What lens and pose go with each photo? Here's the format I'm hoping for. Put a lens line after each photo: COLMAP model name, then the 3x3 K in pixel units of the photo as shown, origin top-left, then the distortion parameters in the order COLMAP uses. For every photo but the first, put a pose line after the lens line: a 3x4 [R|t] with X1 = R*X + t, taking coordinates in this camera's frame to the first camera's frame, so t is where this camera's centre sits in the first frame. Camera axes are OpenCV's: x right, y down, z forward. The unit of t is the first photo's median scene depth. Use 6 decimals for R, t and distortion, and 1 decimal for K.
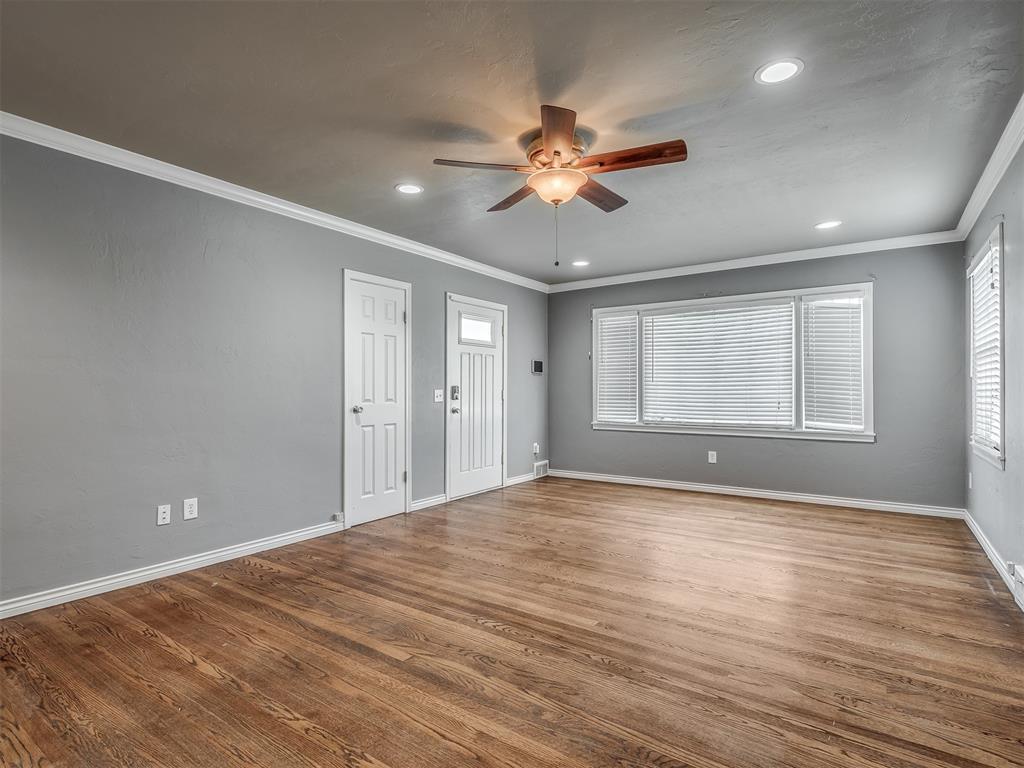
lens RADIAL K [[559.3, 0, 461.5], [0, 559.3, 384.5], [0, 0, 1]] dist [-0.000053, 0.000721]
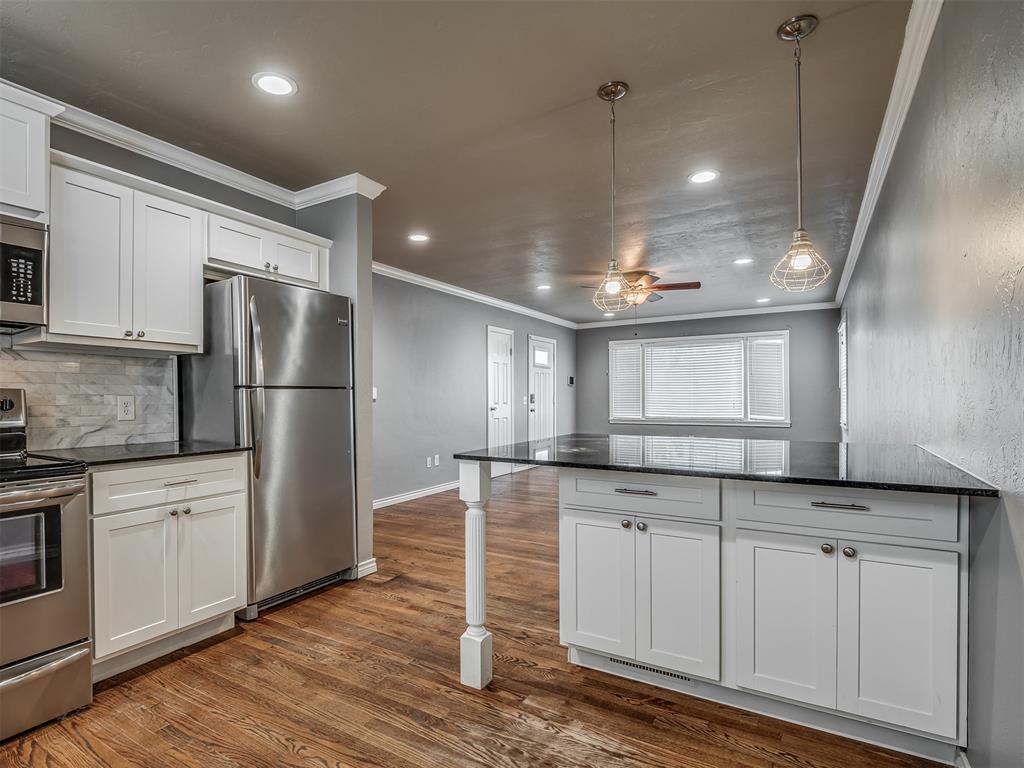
lens RADIAL K [[522.5, 0, 467.9], [0, 522.5, 395.3], [0, 0, 1]] dist [-0.003839, -0.000786]
pose [[0.997973, -0.004735, 0.063461, -0.286900], [0.004443, 0.999979, 0.004742, -0.002209], [-0.063482, -0.004450, 0.997973, -0.442133]]
